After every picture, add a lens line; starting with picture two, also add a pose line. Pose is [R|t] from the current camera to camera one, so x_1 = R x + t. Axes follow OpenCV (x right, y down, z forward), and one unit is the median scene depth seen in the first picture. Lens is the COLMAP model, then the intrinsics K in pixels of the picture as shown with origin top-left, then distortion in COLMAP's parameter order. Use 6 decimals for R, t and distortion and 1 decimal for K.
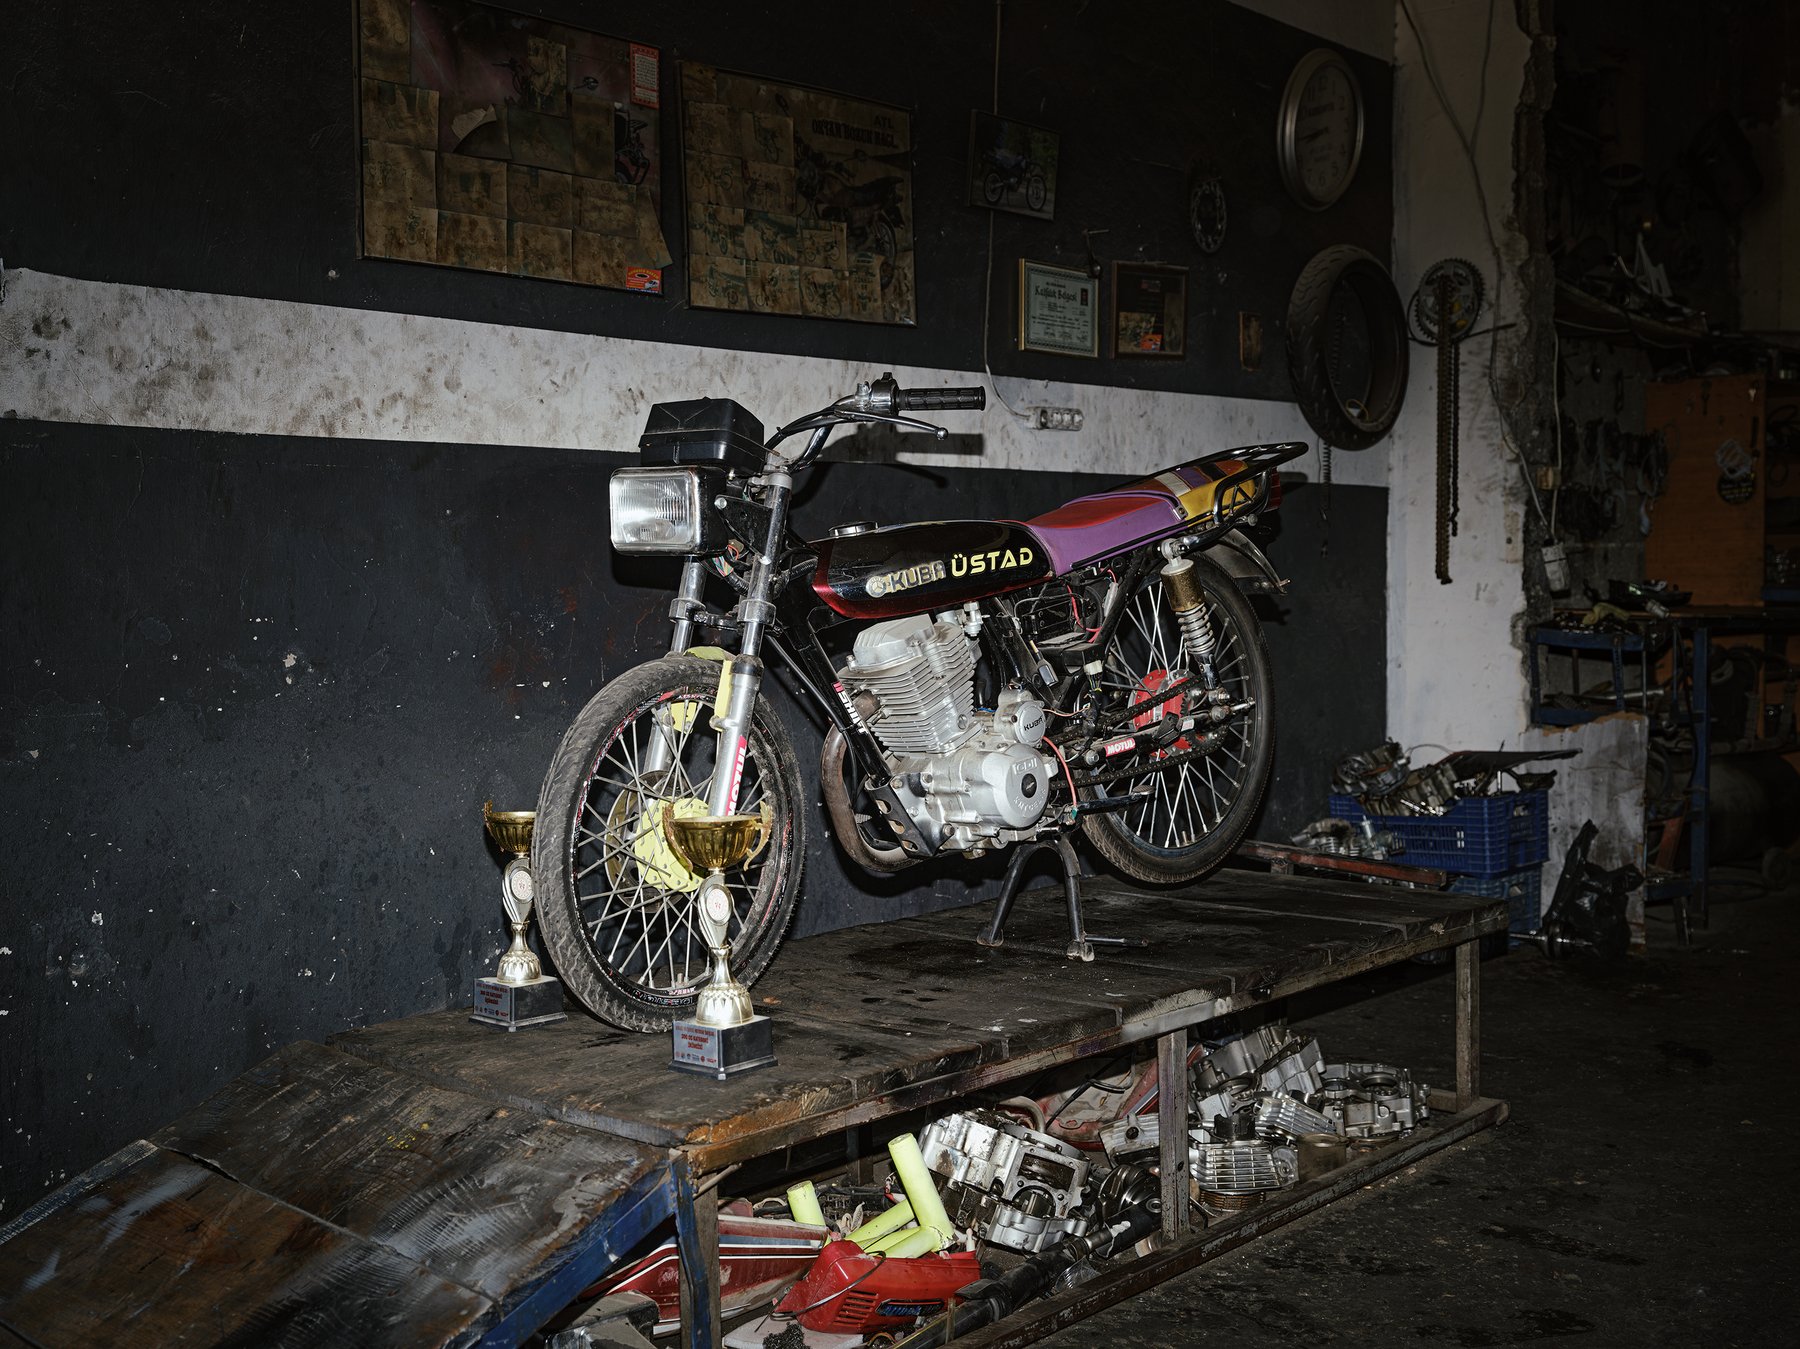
lens RADIAL K [[1968.3, 0, 900.0], [0, 1968.3, 672.3], [0, 0, 1]] dist [-0.008791, 0.000000]
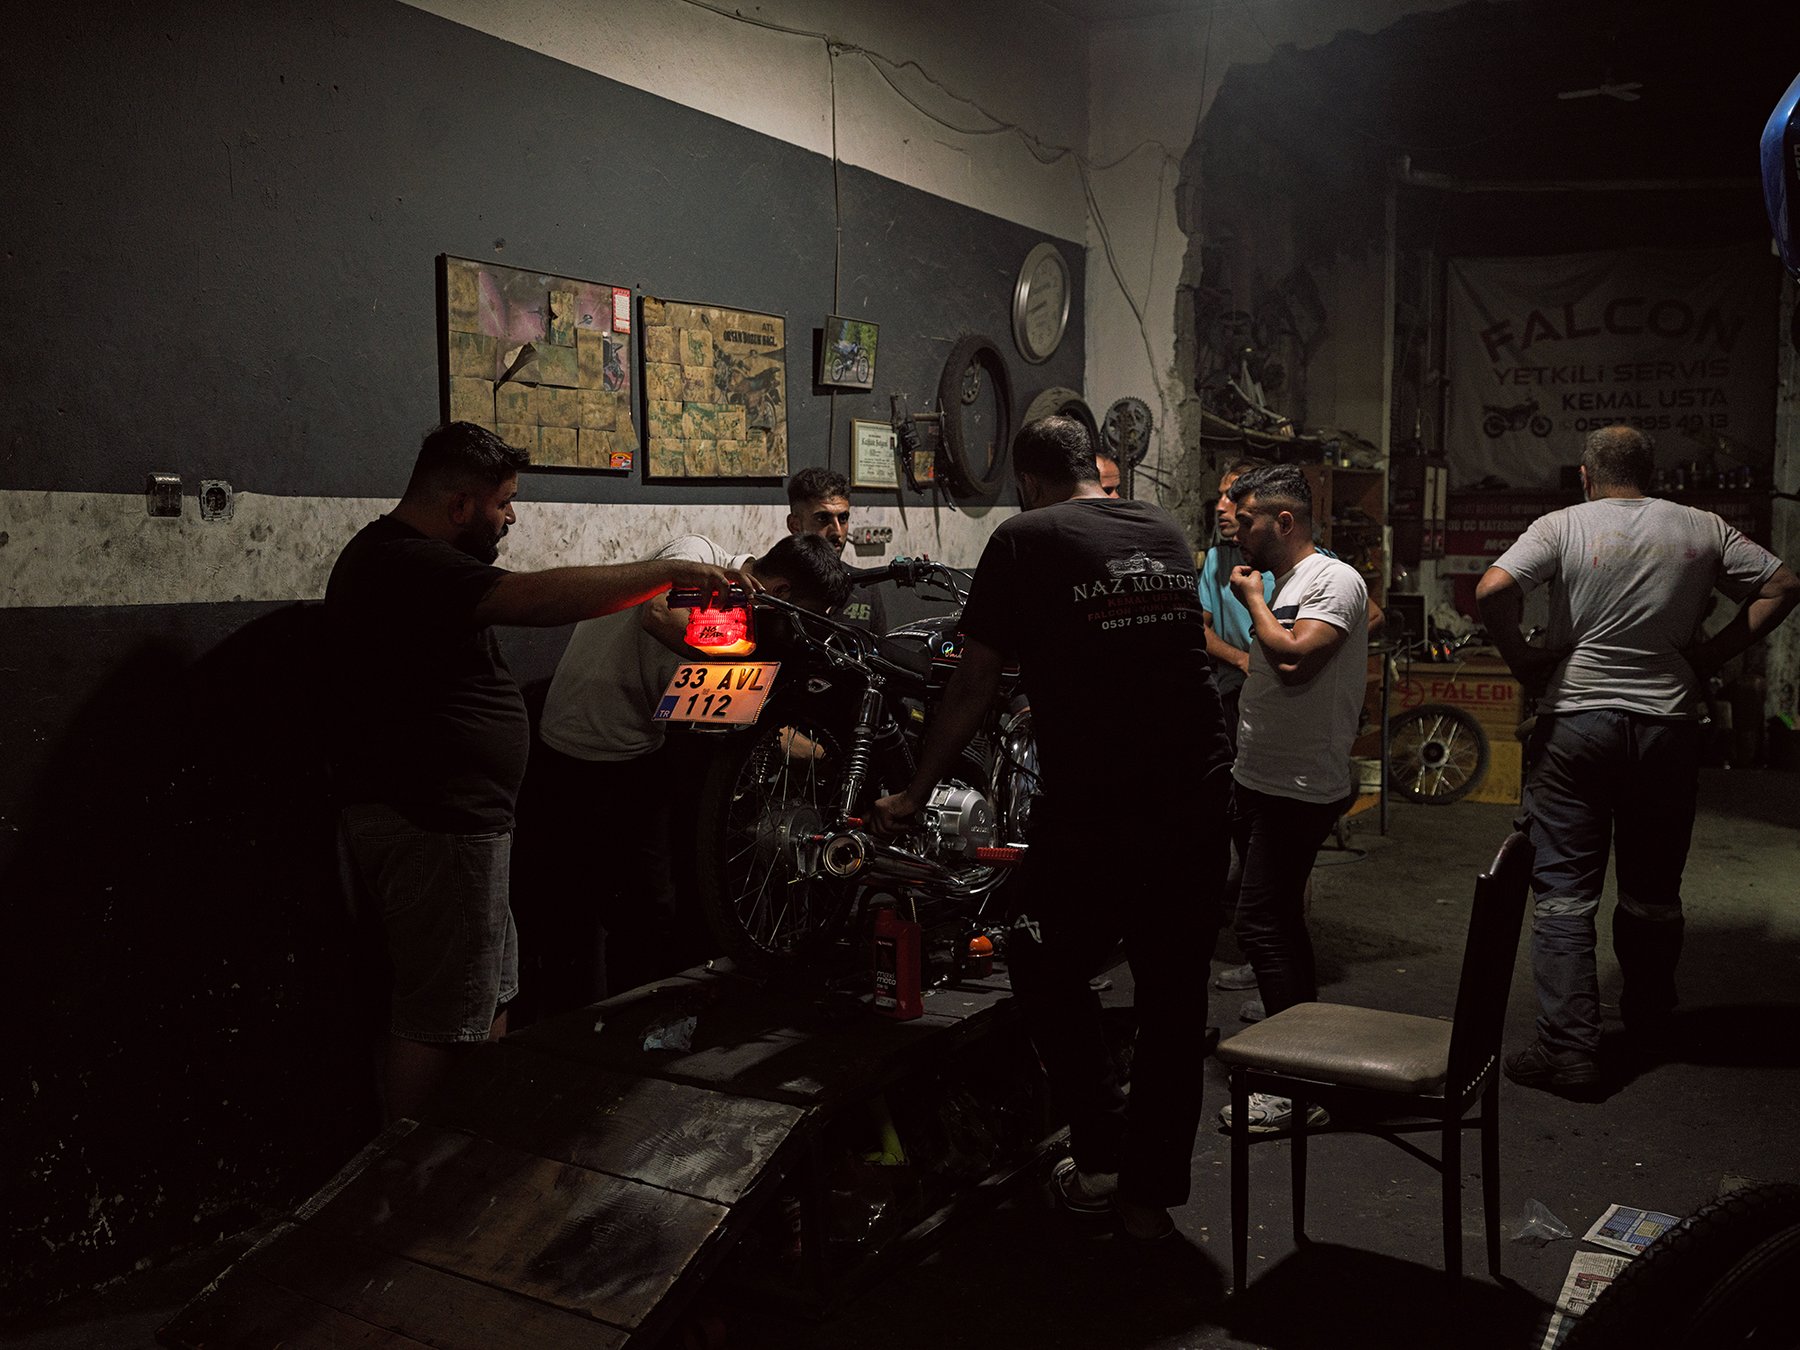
lens RADIAL K [[1737.0, 0, 900.0], [0, 1737.0, 676.1], [0, 0, 1]] dist [0.001928, 0.000000]
pose [[0.978672, -0.010266, 0.205172, -0.176970], [0.004591, 0.999594, 0.028120, -0.077719], [-0.205377, -0.026579, 0.978322, -0.205376]]
